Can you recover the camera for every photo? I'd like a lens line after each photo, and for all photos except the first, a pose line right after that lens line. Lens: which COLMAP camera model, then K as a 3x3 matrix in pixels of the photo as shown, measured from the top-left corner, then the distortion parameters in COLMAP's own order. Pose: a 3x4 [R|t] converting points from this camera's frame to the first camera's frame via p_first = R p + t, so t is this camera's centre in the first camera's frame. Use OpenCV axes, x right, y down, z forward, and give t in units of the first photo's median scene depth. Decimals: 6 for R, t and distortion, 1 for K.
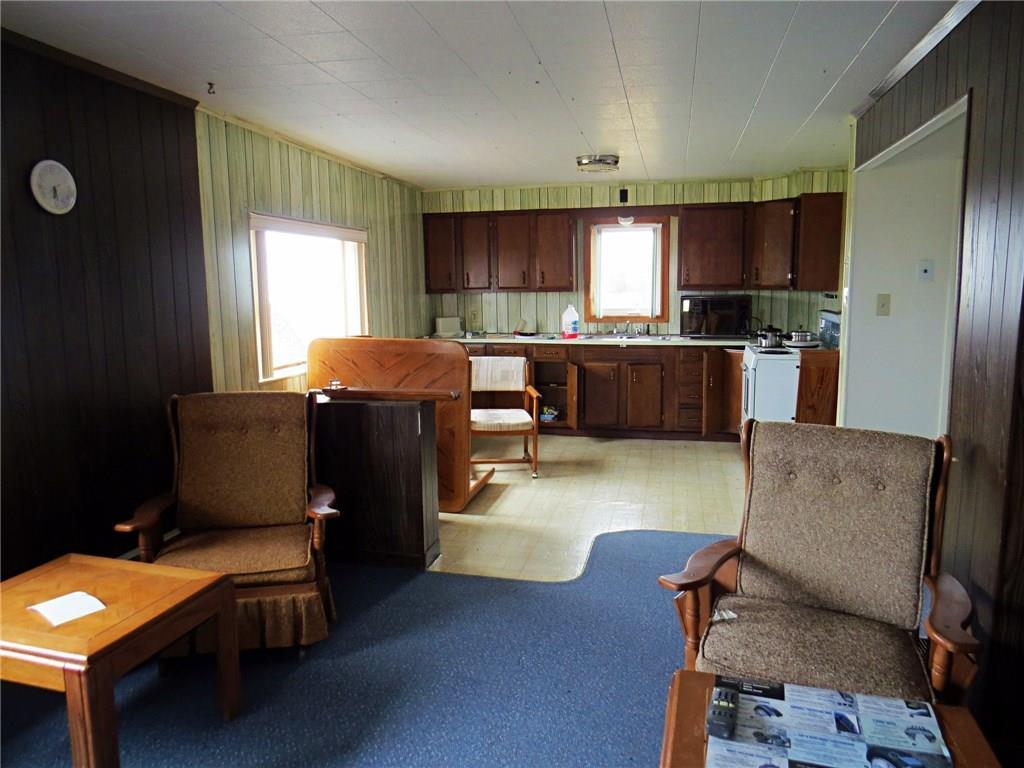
lens RADIAL K [[737.4, 0, 513.0], [0, 737.4, 383.6], [0, 0, 1]] dist [-0.016647, -0.001039]
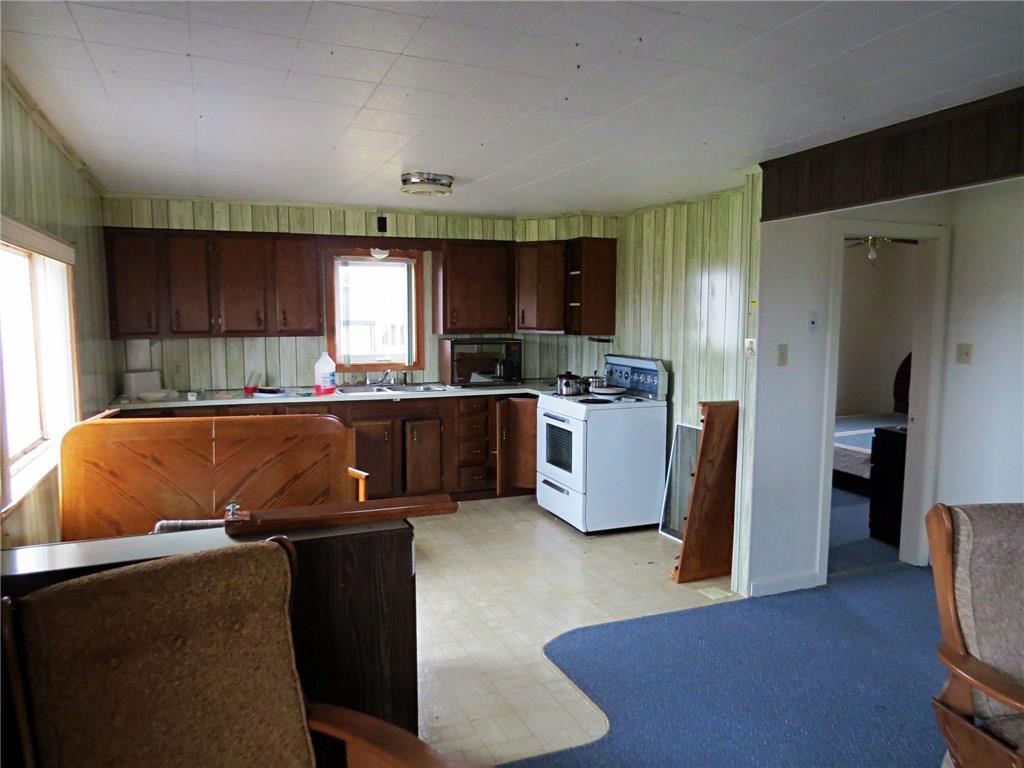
lens RADIAL K [[737.4, 0, 508.1], [0, 737.4, 384.7], [0, 0, 1]] dist [-0.016647, -0.001039]
pose [[0.825231, -0.041763, 0.563249, -0.220767], [0.066021, 0.997559, -0.022763, -0.040365], [-0.560923, 0.055971, 0.825974, 0.223583]]
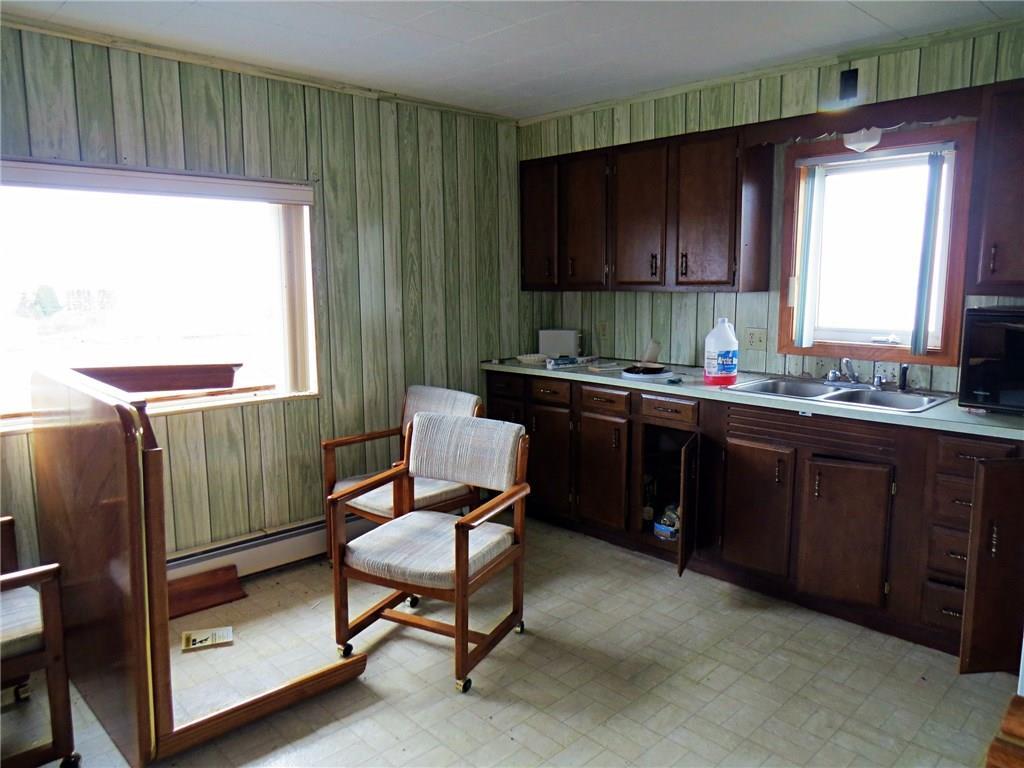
lens RADIAL K [[737.4, 0, 503.0], [0, 737.4, 385.6], [0, 0, 1]] dist [-0.016647, -0.001039]
pose [[0.832244, 0.086846, -0.547564, 0.239102], [-0.080586, 0.996115, 0.035505, -0.068737], [0.548521, 0.014578, 0.836010, 0.512329]]
